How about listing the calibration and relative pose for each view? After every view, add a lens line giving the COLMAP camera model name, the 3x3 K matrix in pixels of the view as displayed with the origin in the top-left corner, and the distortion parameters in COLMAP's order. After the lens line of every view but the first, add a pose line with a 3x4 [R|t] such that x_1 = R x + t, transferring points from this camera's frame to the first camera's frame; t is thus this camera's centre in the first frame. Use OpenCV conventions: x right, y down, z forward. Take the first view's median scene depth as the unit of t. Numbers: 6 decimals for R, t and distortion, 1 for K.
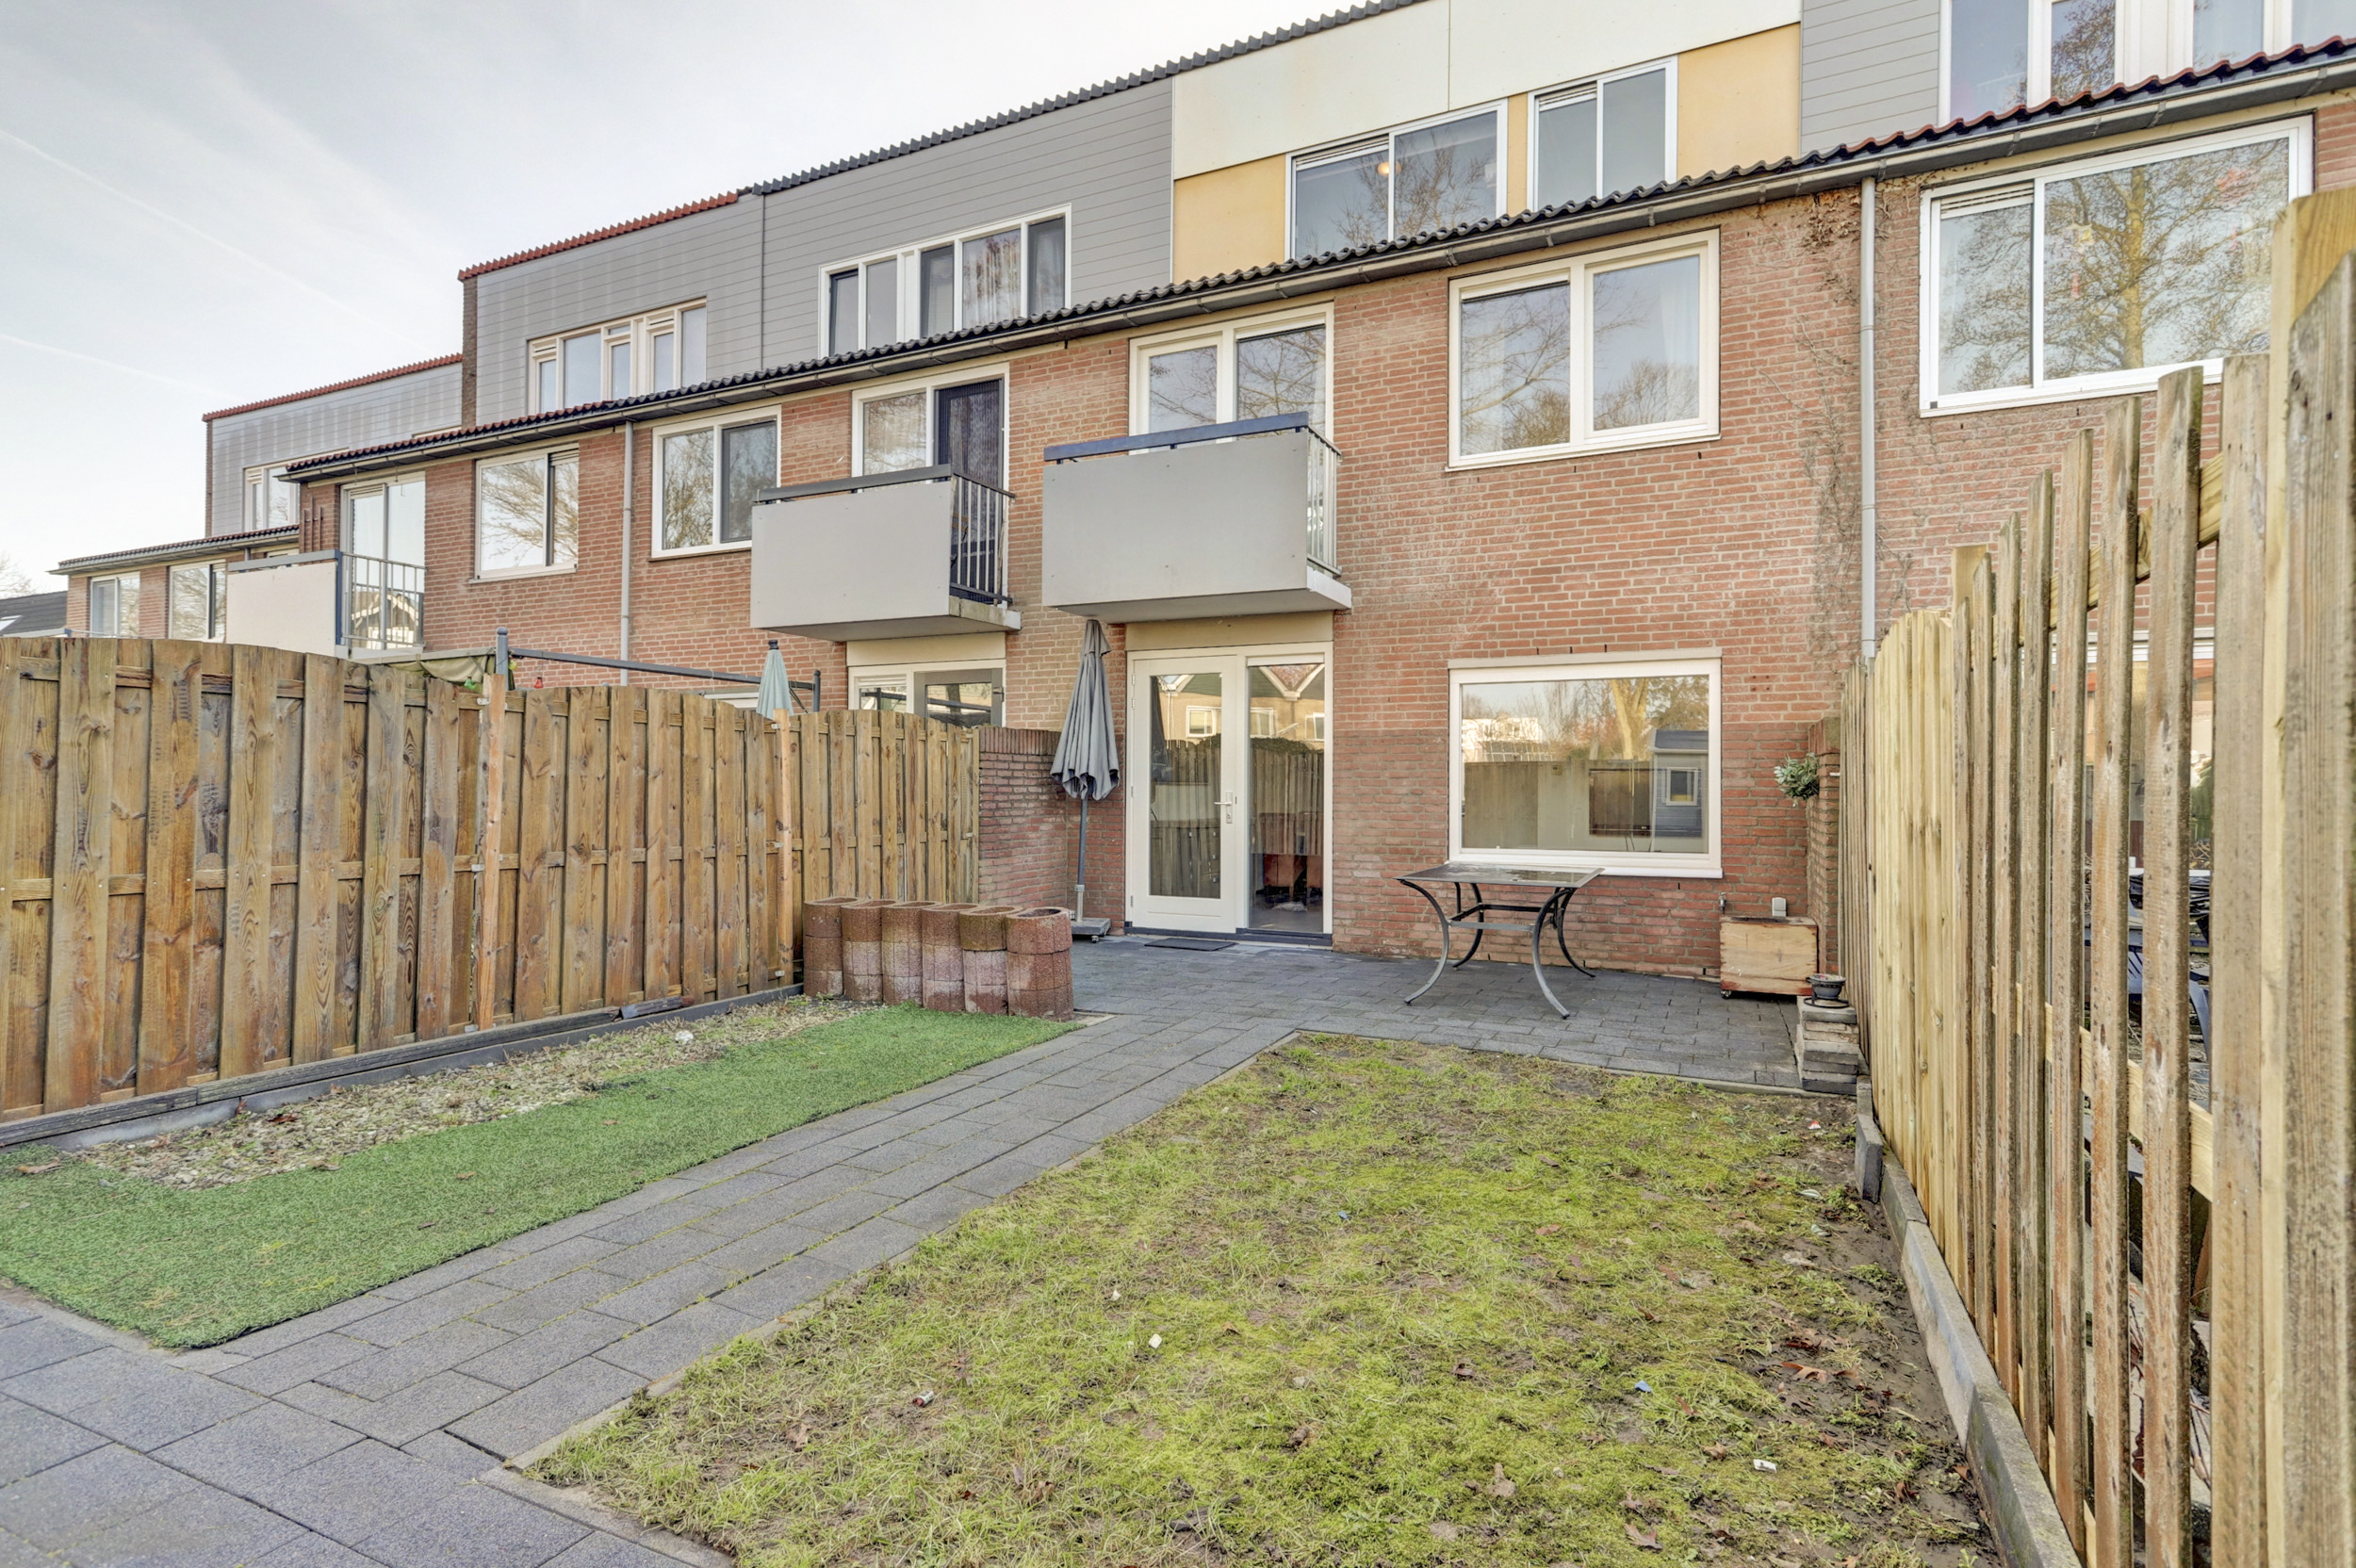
lens RADIAL K [[1123.7, 0, 1132.2], [0, 1123.7, 749.3], [0, 0, 1]] dist [0.013036, 0.002902]
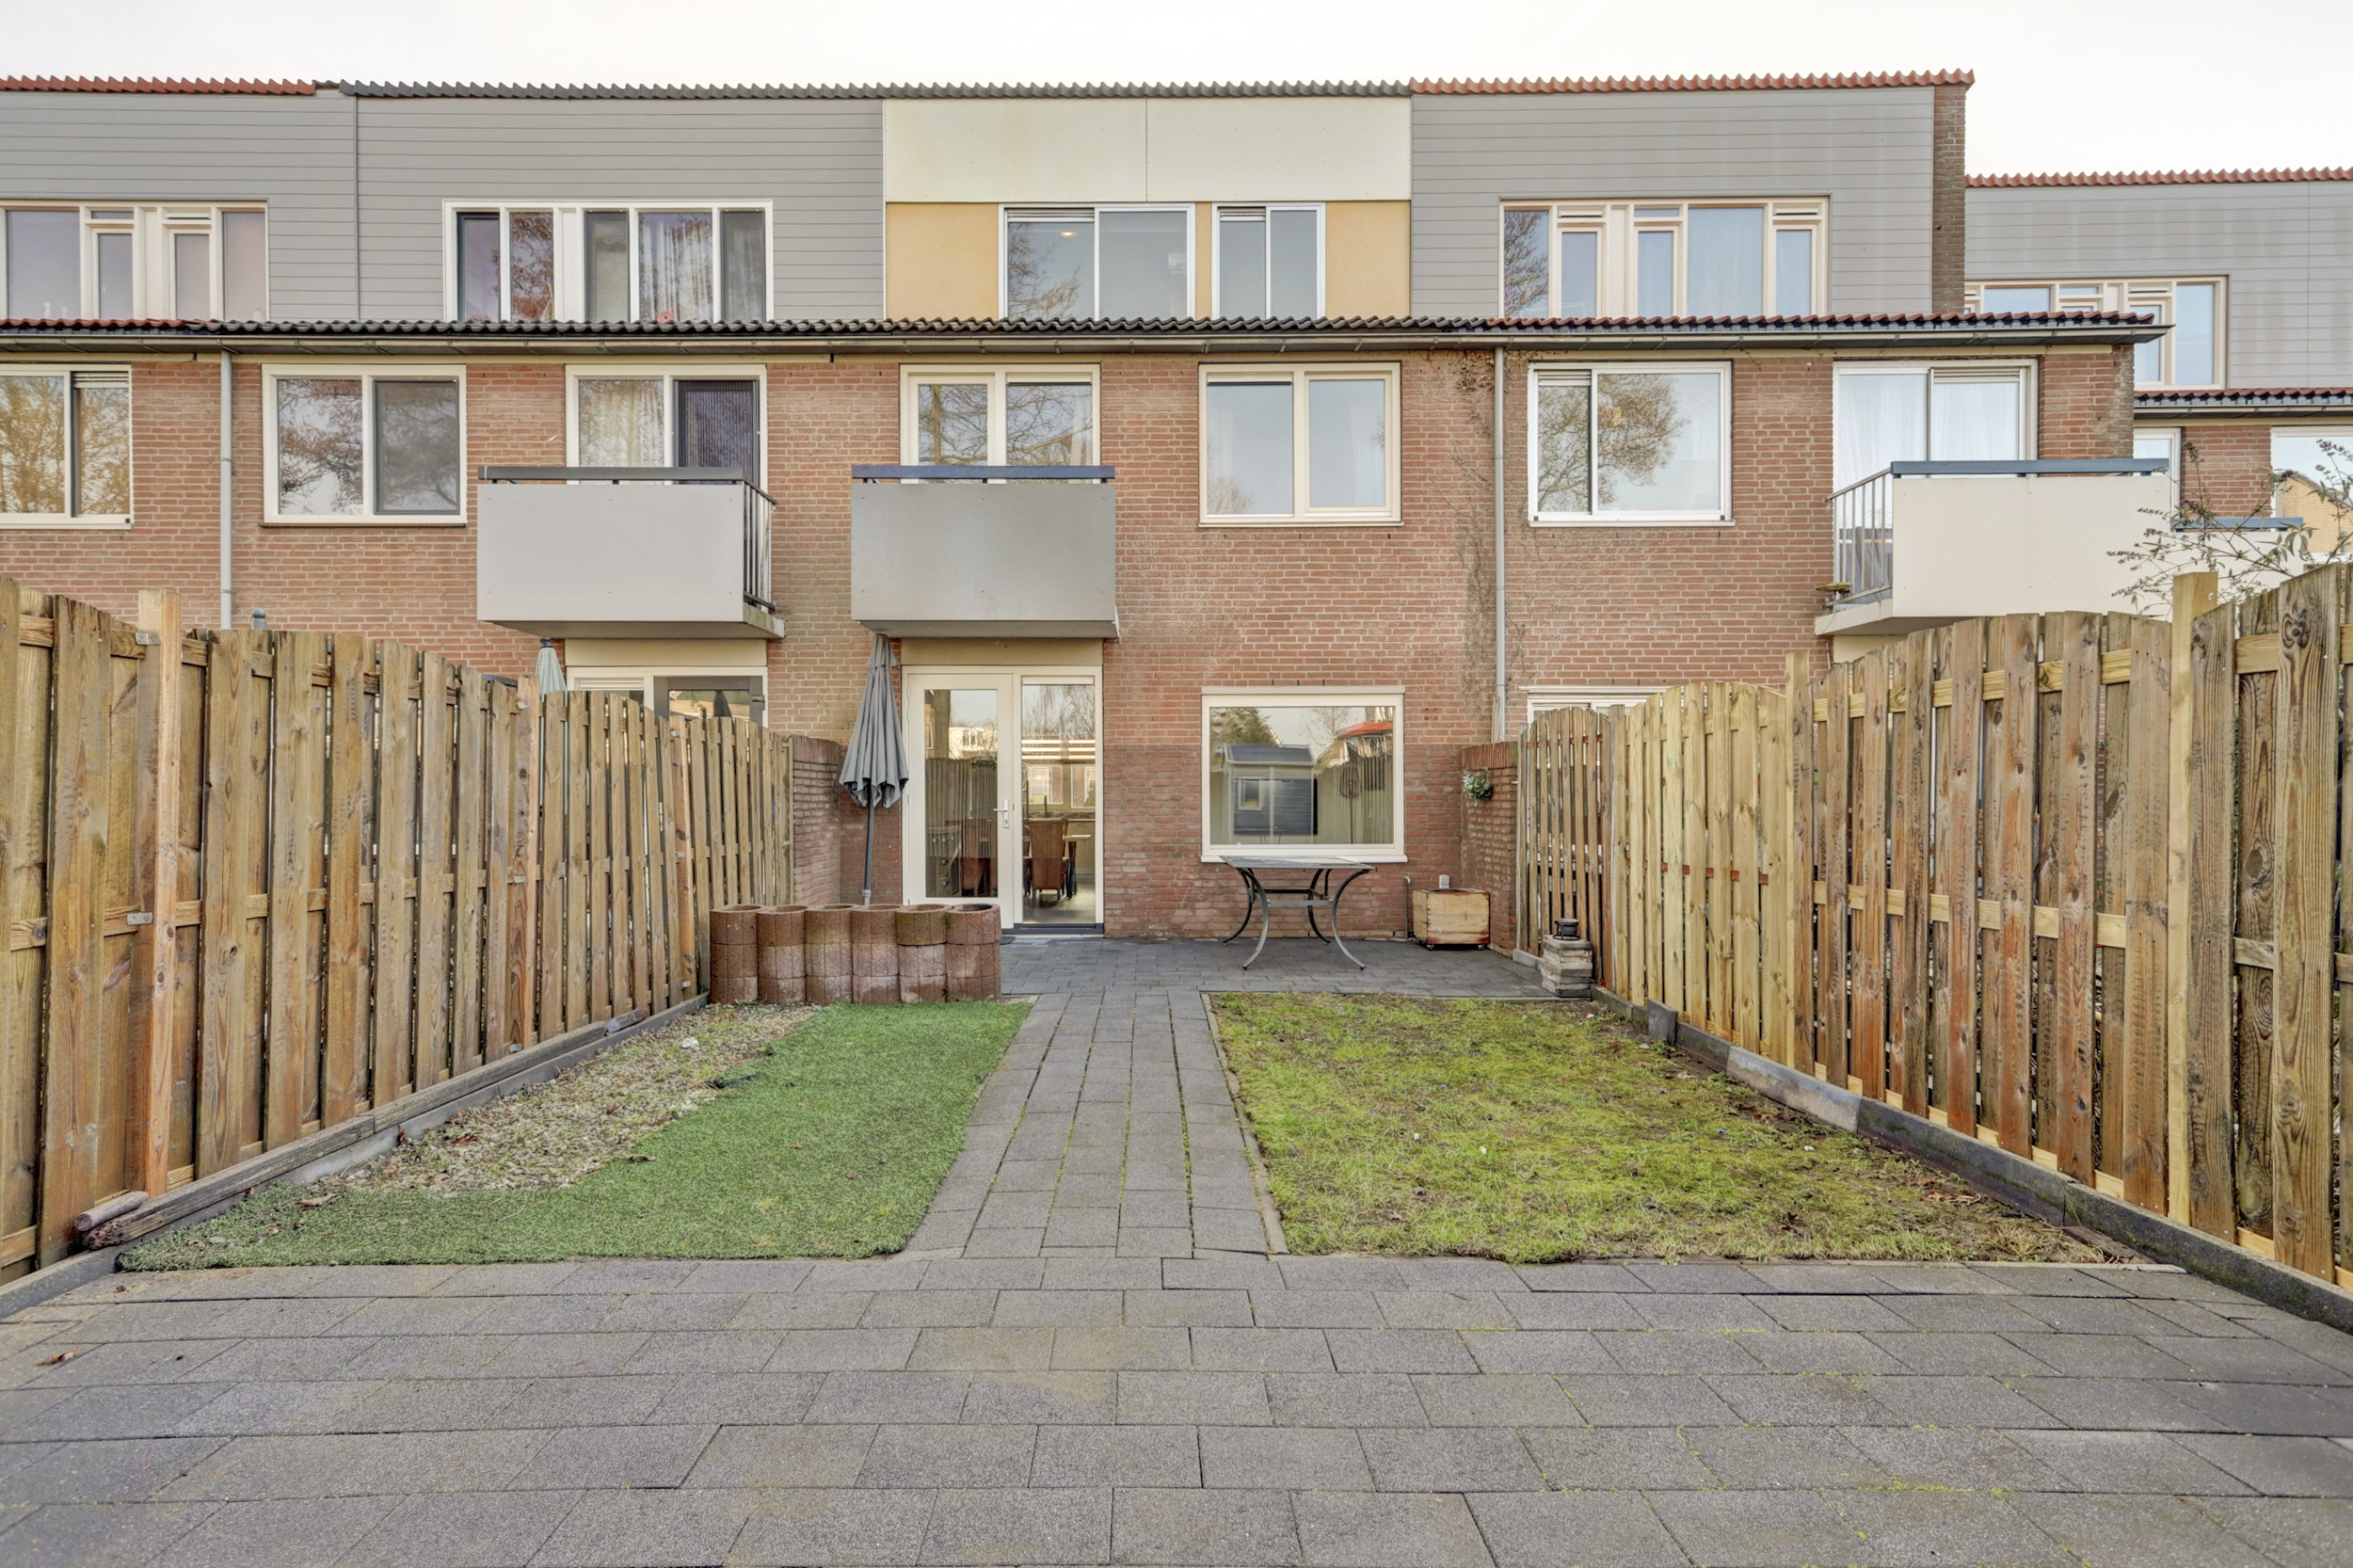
lens RADIAL K [[1122.3, 0, 1148.8], [0, 1122.3, 772.0], [0, 0, 1]] dist [0.013036, 0.002902]
pose [[0.904354, 0.003825, 0.426766, -0.273590], [-0.008576, 0.999921, 0.009211, 0.000294], [-0.426697, -0.011990, 0.904315, -0.047672]]
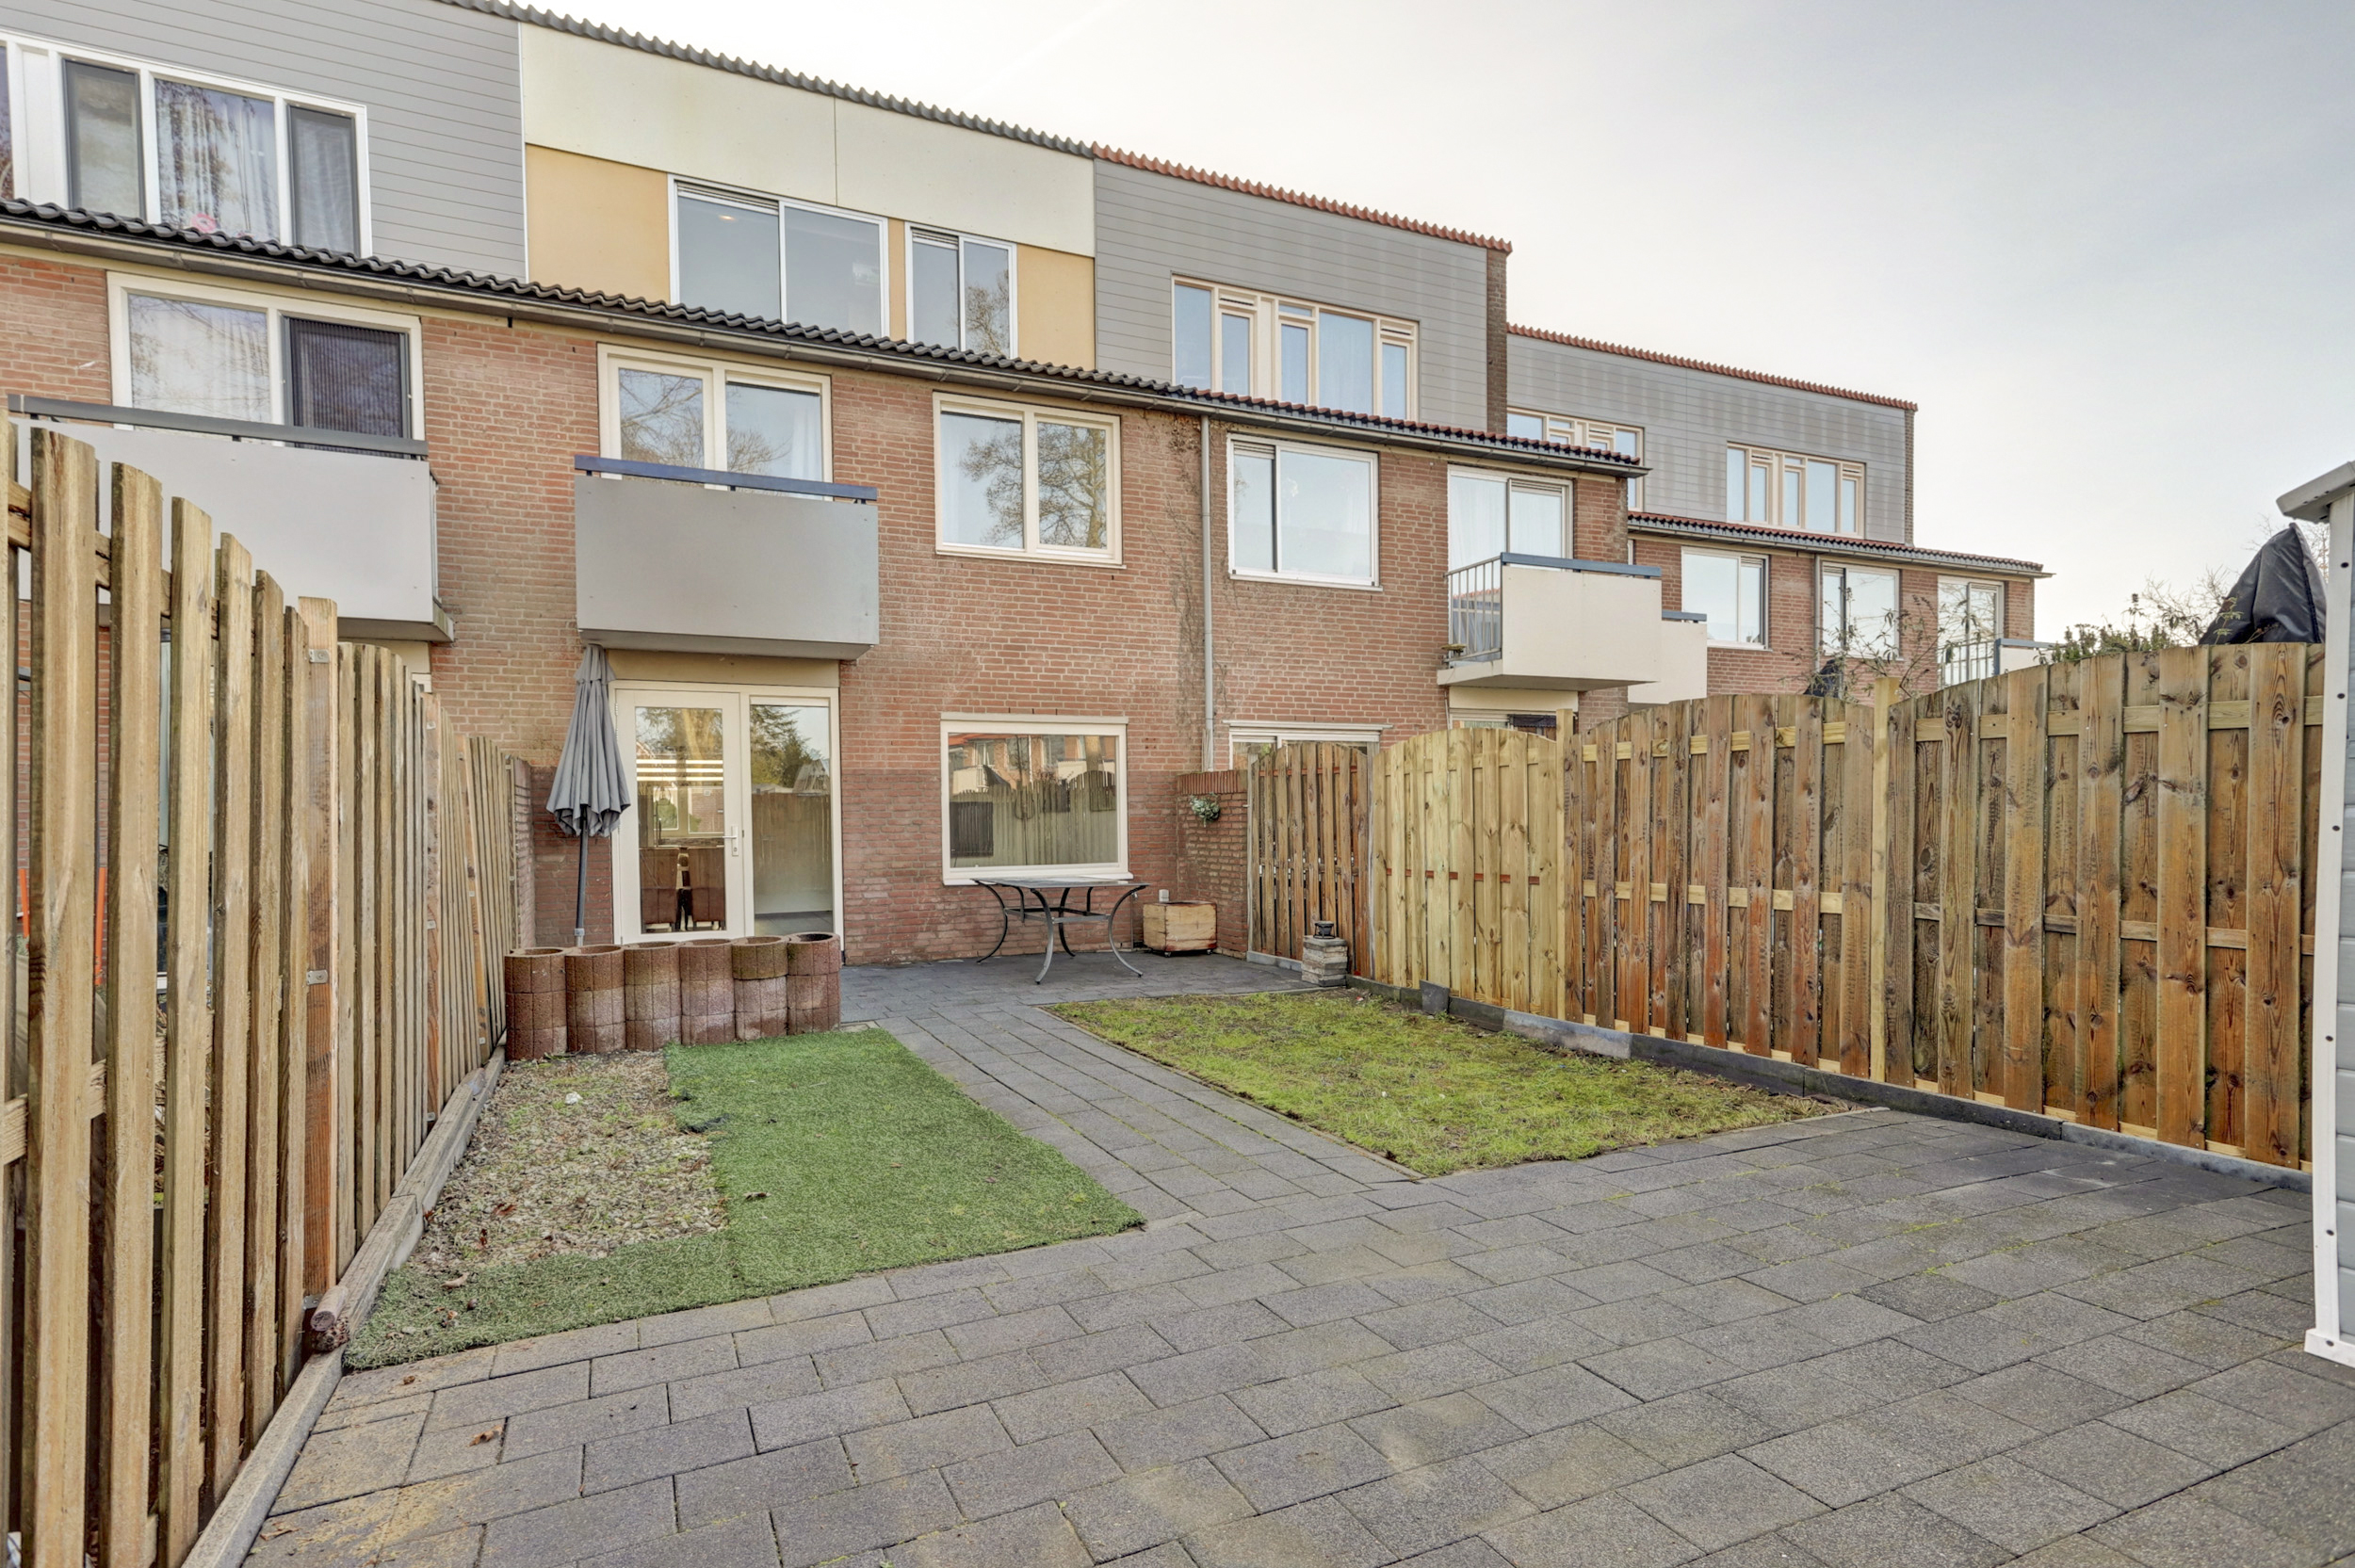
lens RADIAL K [[1123.1, 0, 1176.8], [0, 1123.1, 808.7], [0, 0, 1]] dist [0.013036, 0.002902]
pose [[0.657389, -0.007236, 0.753517, -0.457665], [-0.010853, 0.999759, 0.019069, -0.002017], [-0.753473, -0.020714, 0.657152, 0.019241]]
